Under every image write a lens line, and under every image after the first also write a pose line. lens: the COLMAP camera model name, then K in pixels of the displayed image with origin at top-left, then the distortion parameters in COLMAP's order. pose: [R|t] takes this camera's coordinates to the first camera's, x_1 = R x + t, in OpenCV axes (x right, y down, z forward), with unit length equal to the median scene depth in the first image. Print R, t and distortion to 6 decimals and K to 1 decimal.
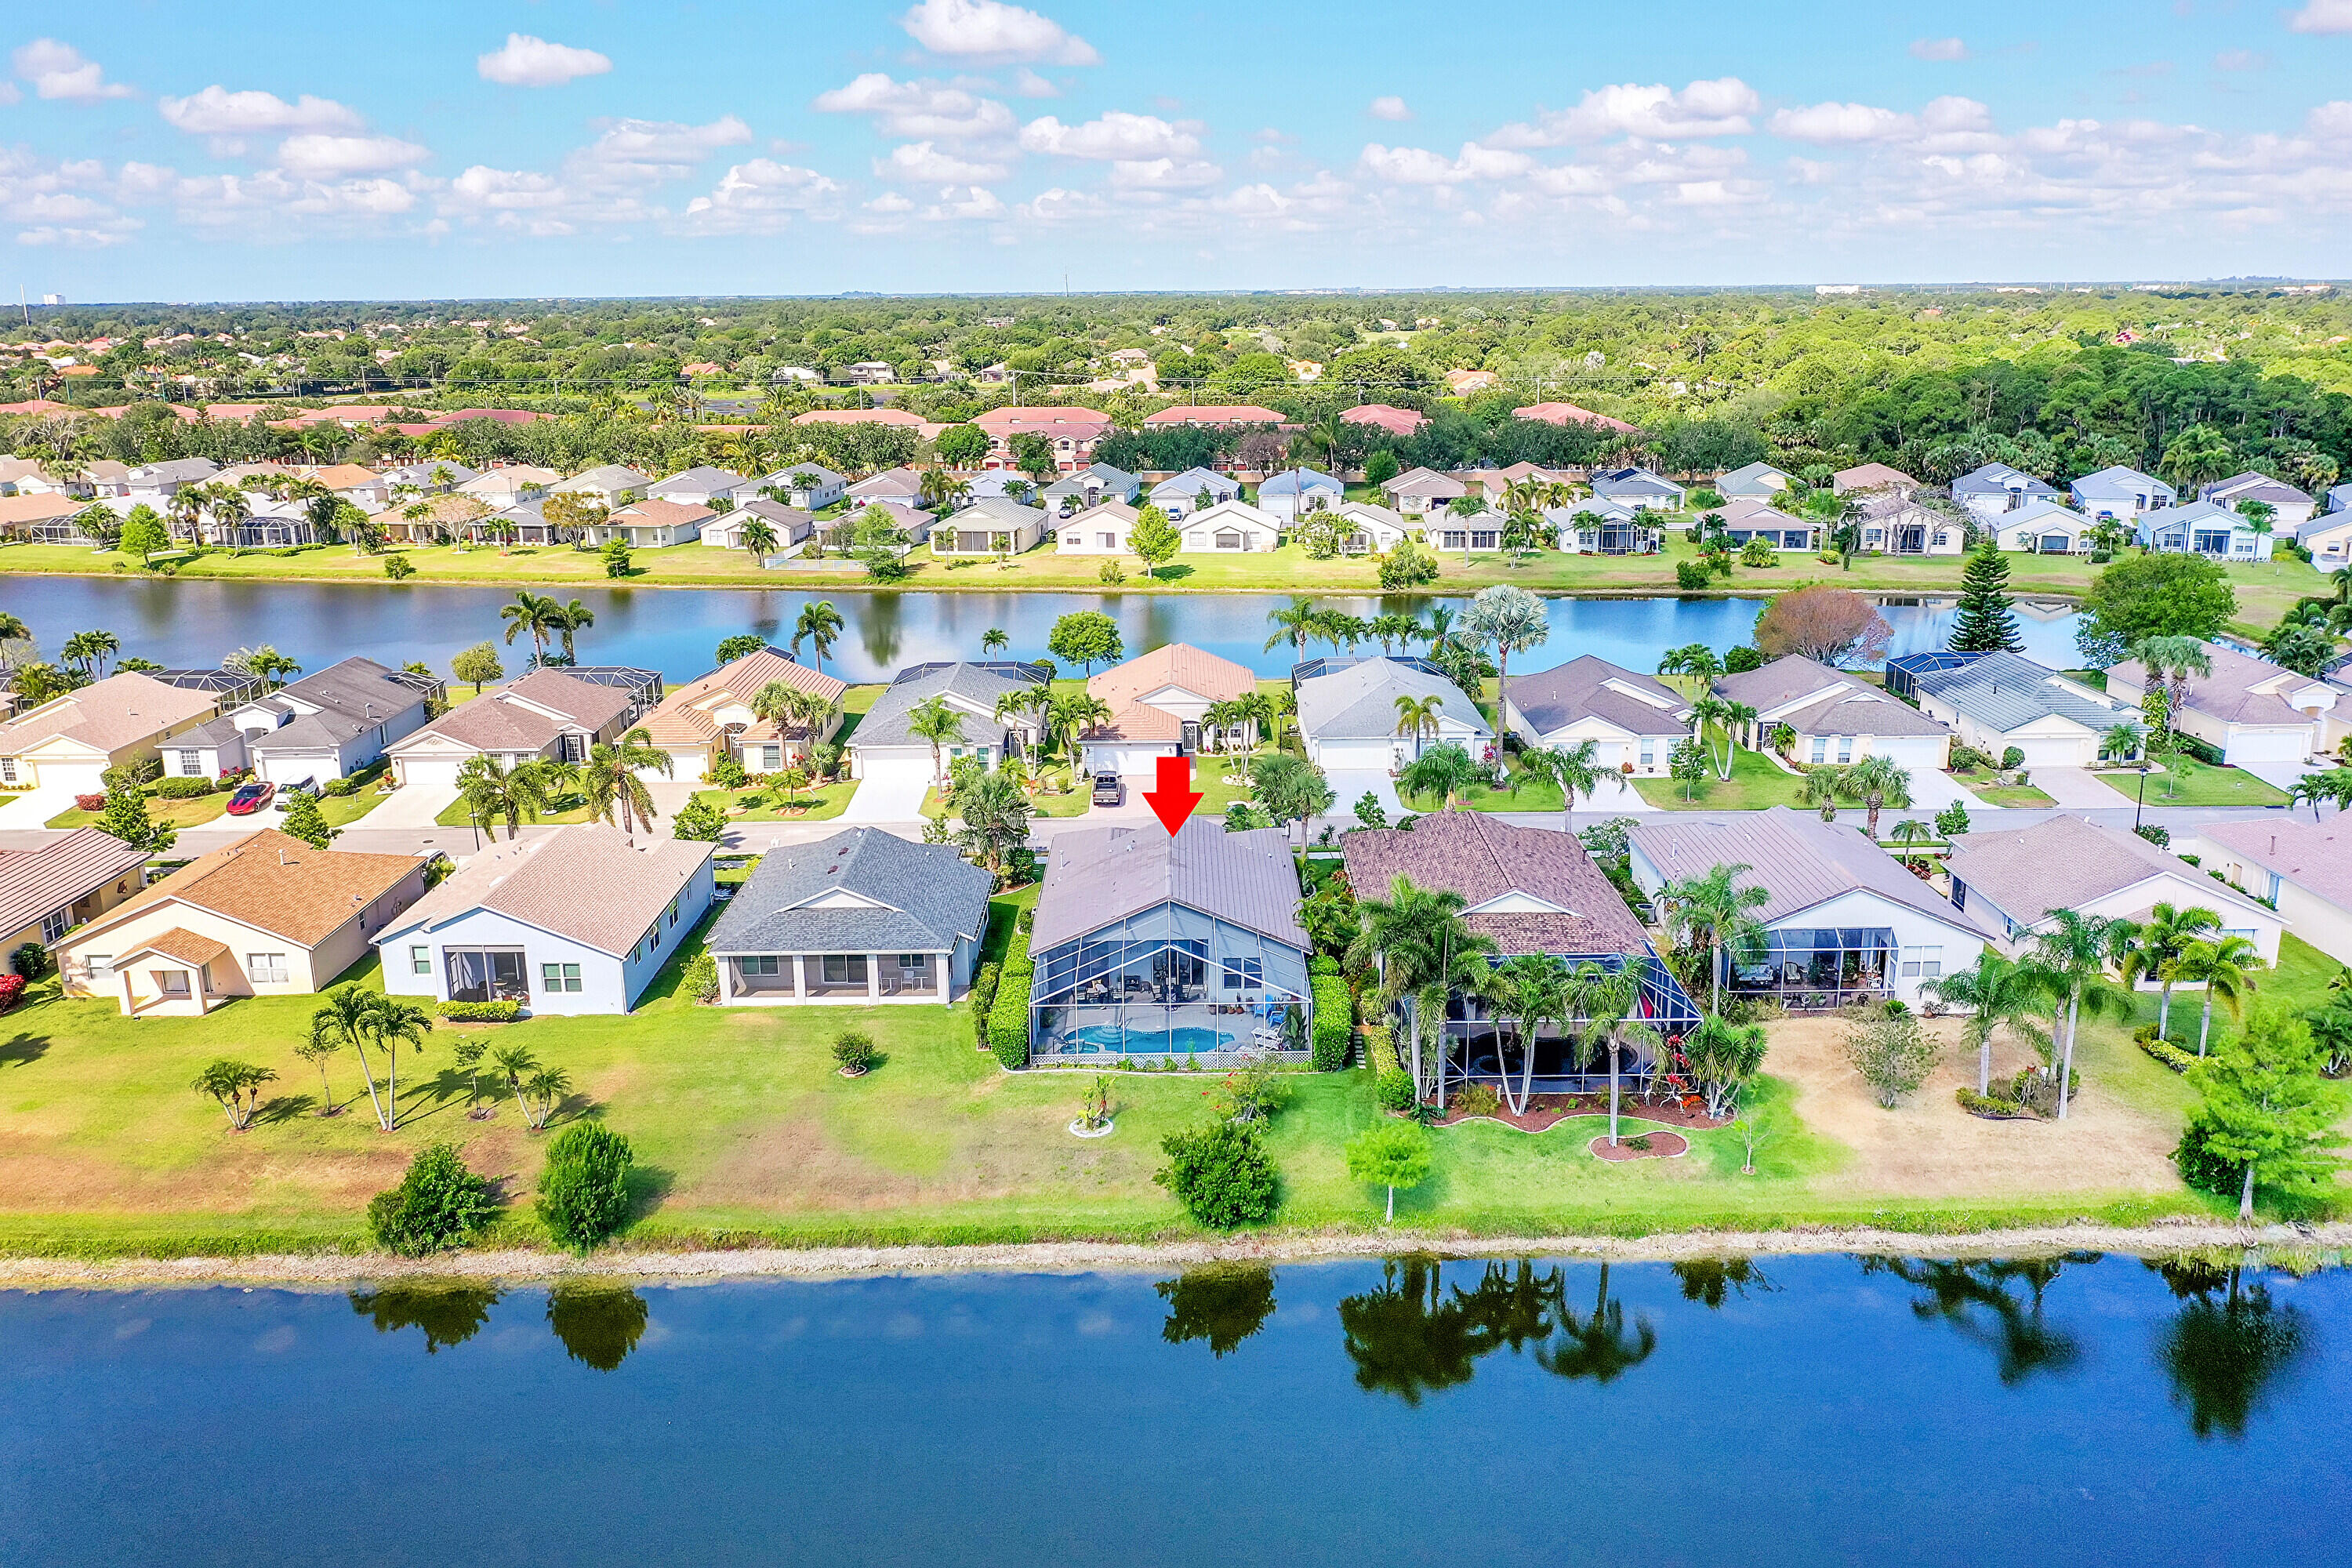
lens RADIAL K [[1844.8, 0, 1168.3], [0, 1844.8, 753.3], [0, 0, 1]] dist [-0.010741, 0.000389]
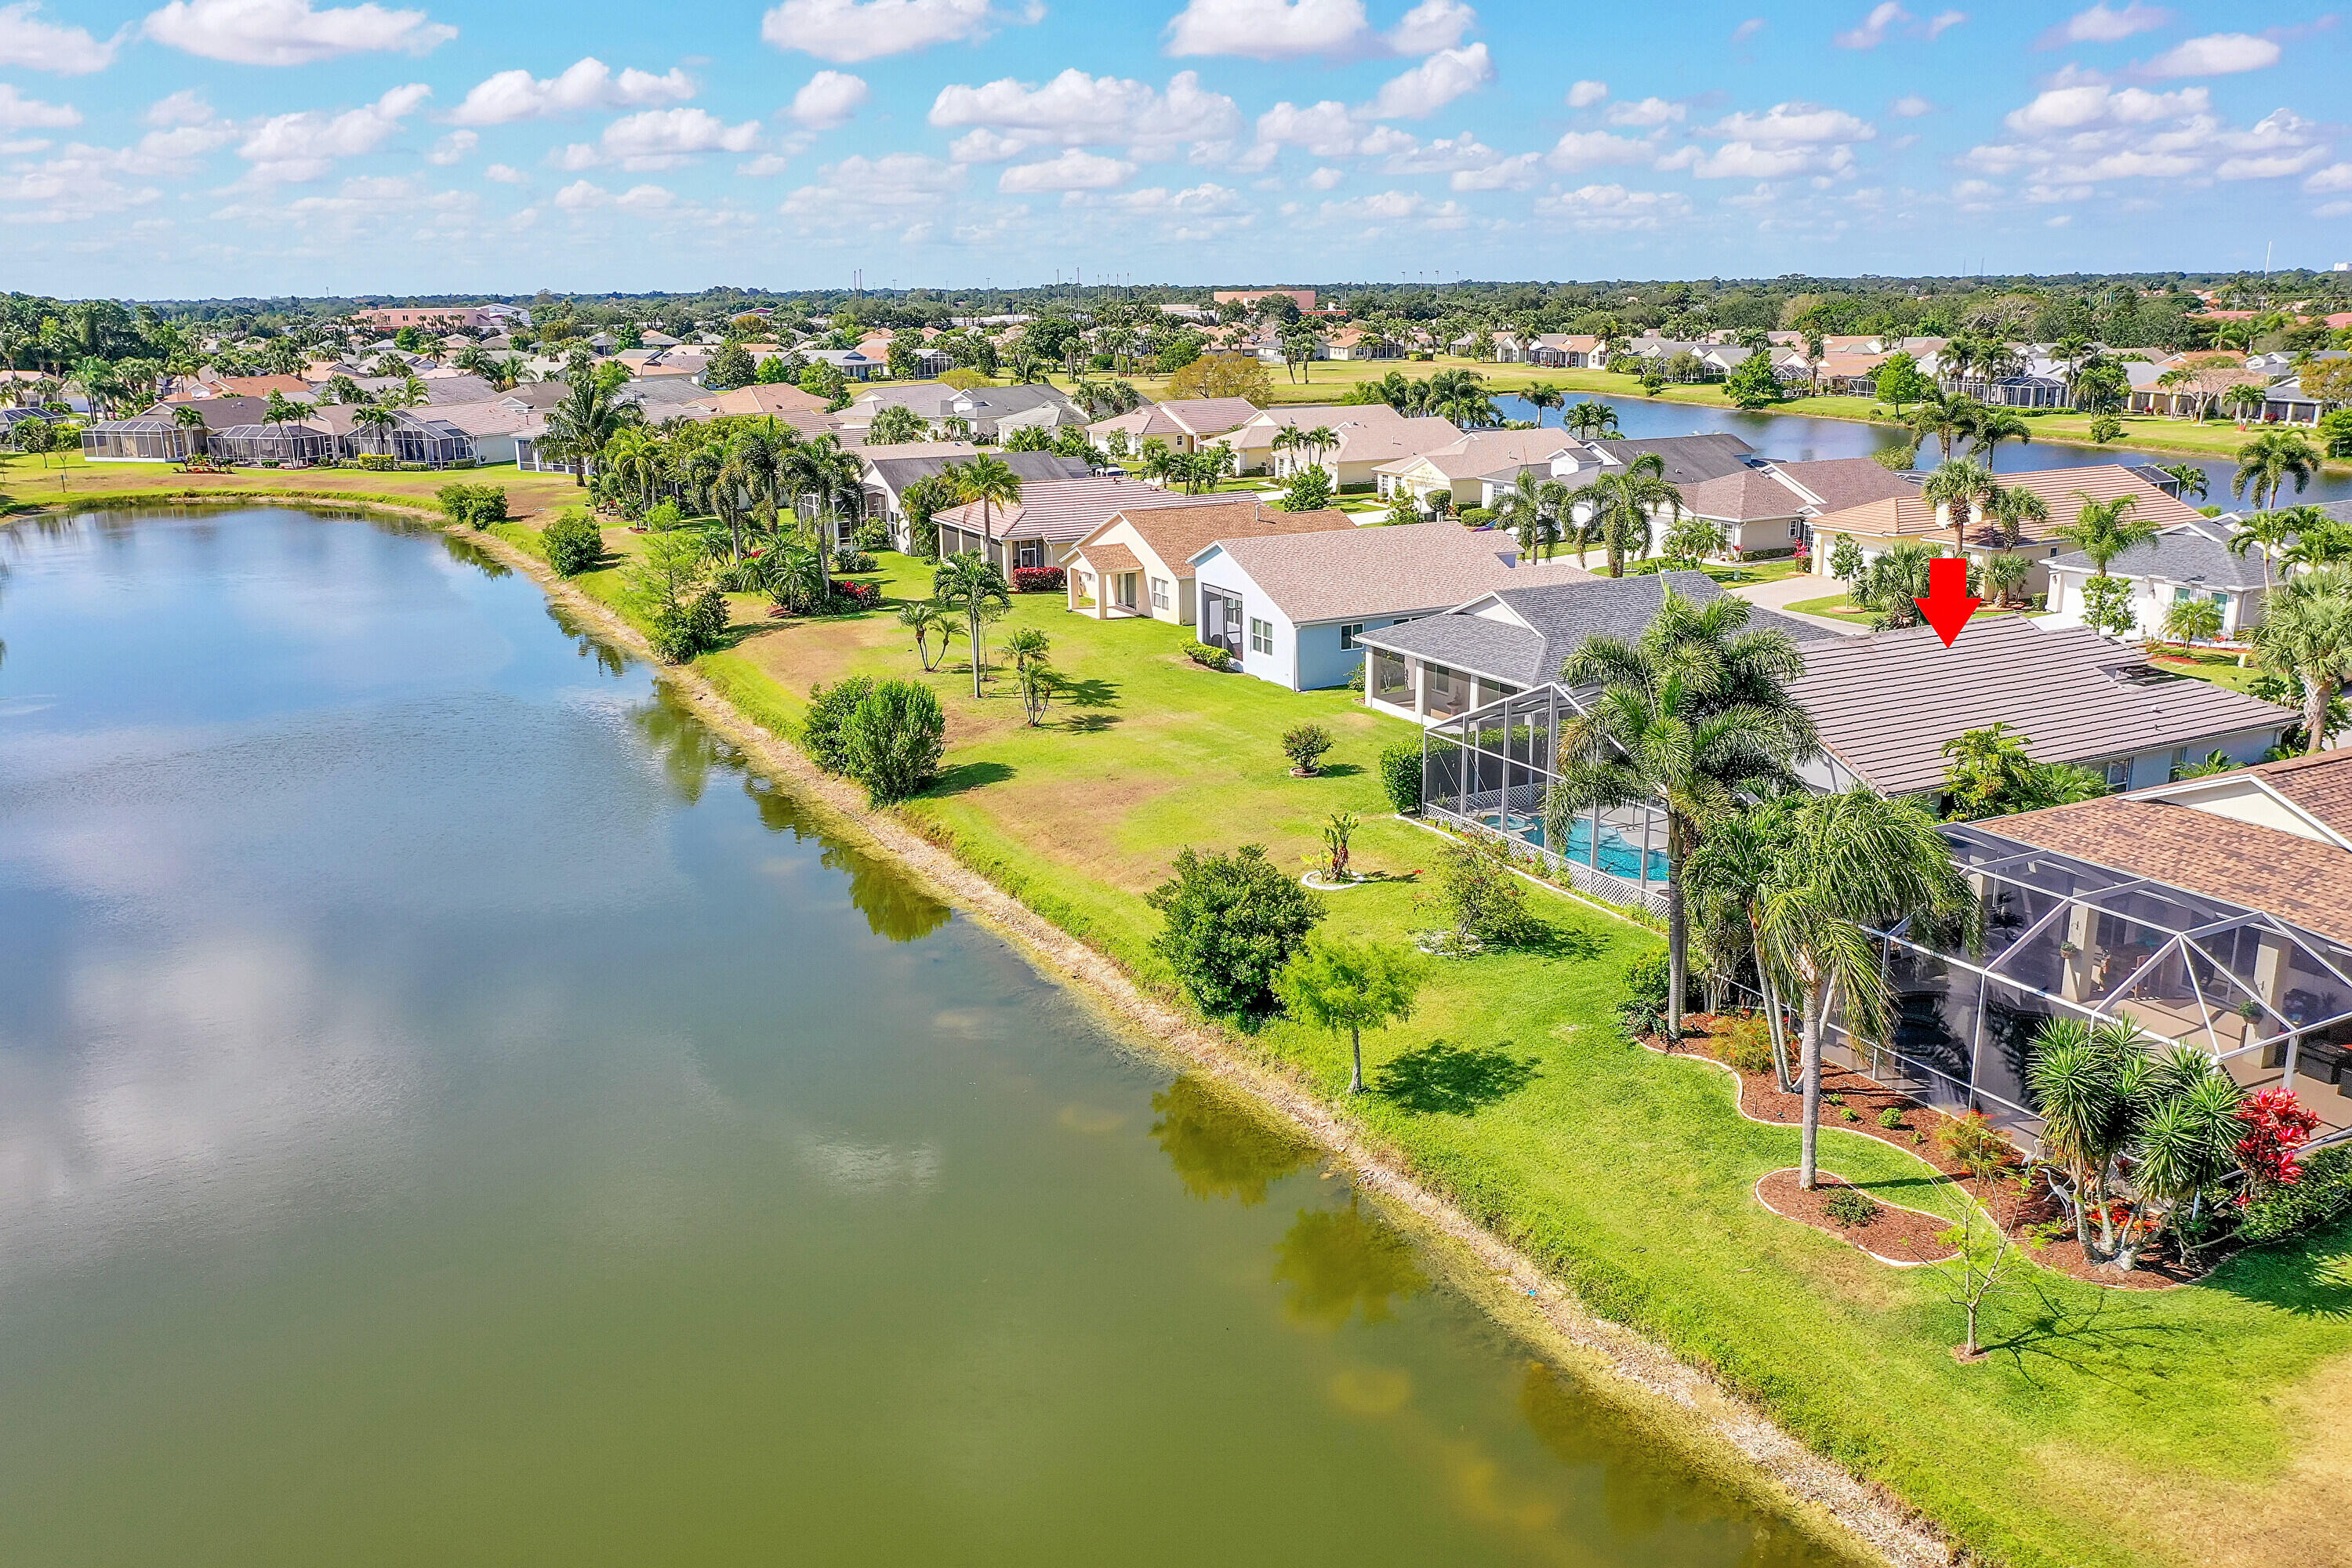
lens RADIAL K [[1844.8, 0, 1168.3], [0, 1844.8, 753.3], [0, 0, 1]] dist [-0.010741, 0.000389]
pose [[0.457307, 0.219330, -0.861838, 0.467071], [-0.207237, 0.968712, 0.136565, 0.060959], [0.864826, 0.116153, 0.488452, 0.508448]]
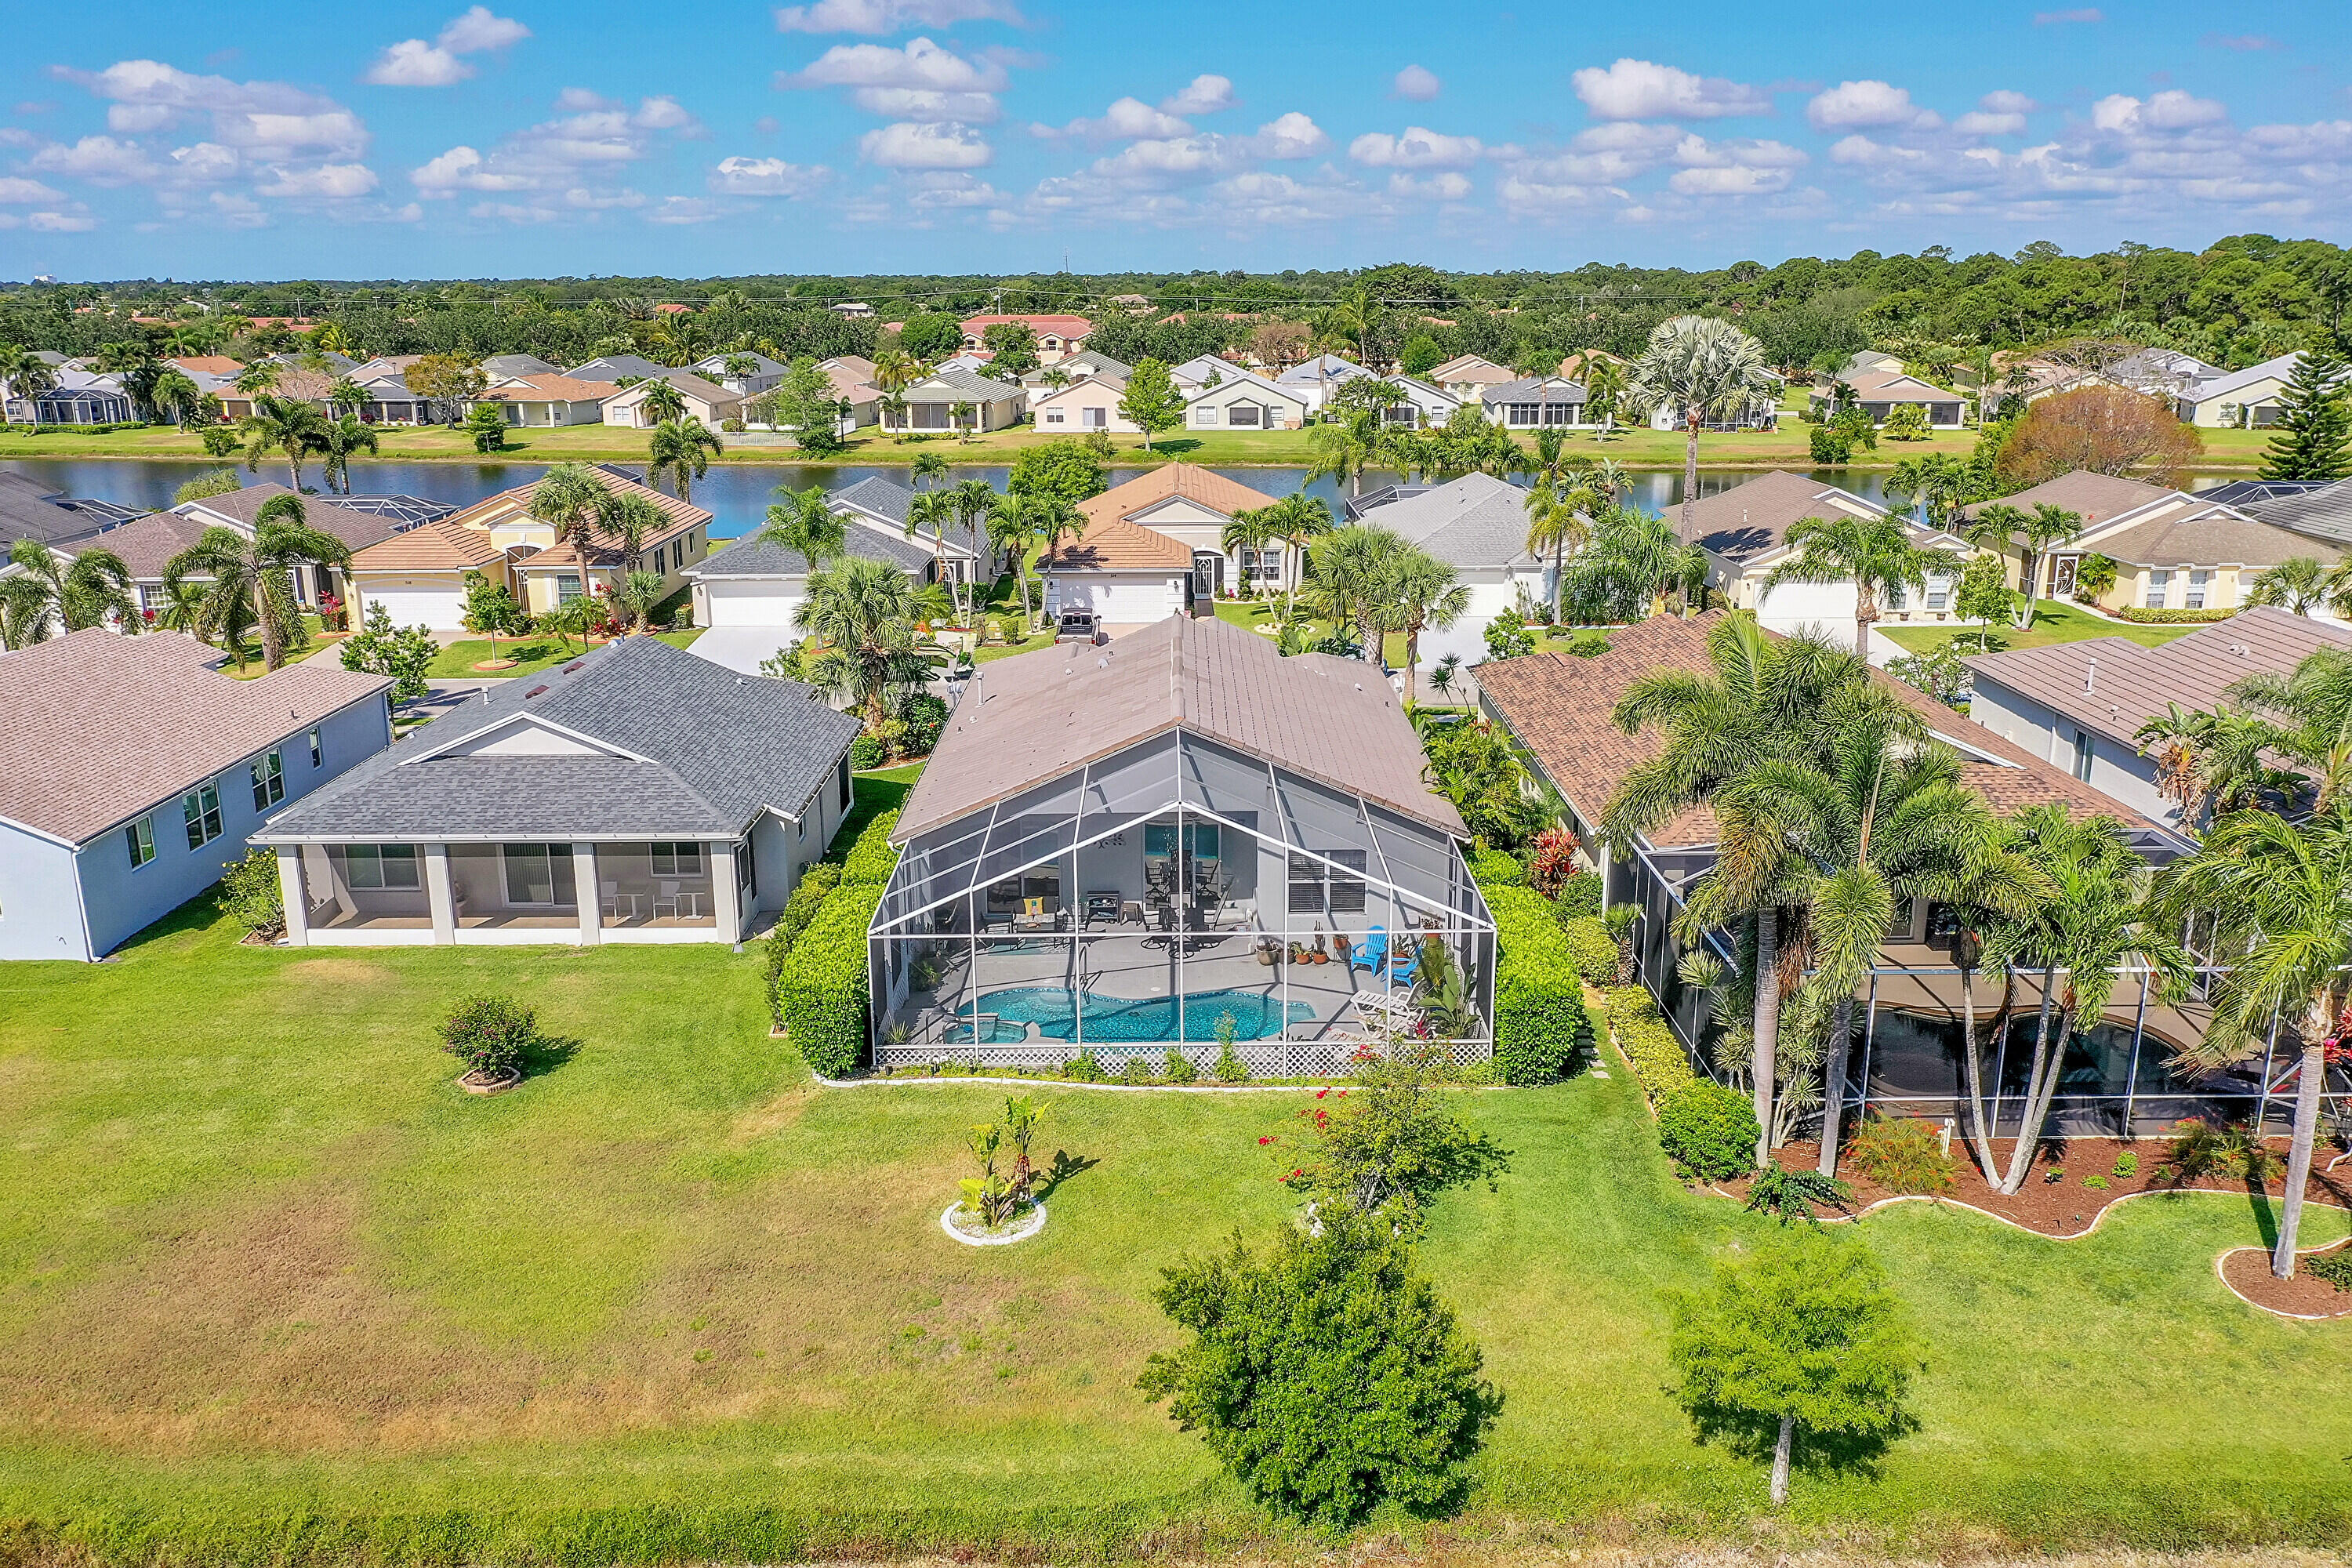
lens RADIAL K [[1844.8, 0, 1168.3], [0, 1844.8, 753.3], [0, 0, 1]] dist [-0.010741, 0.000389]
pose [[0.999993, 0.003679, 0.000304, -0.002189], [-0.003680, 0.999982, 0.004705, 0.081924], [-0.000287, -0.004706, 0.999989, 0.502737]]
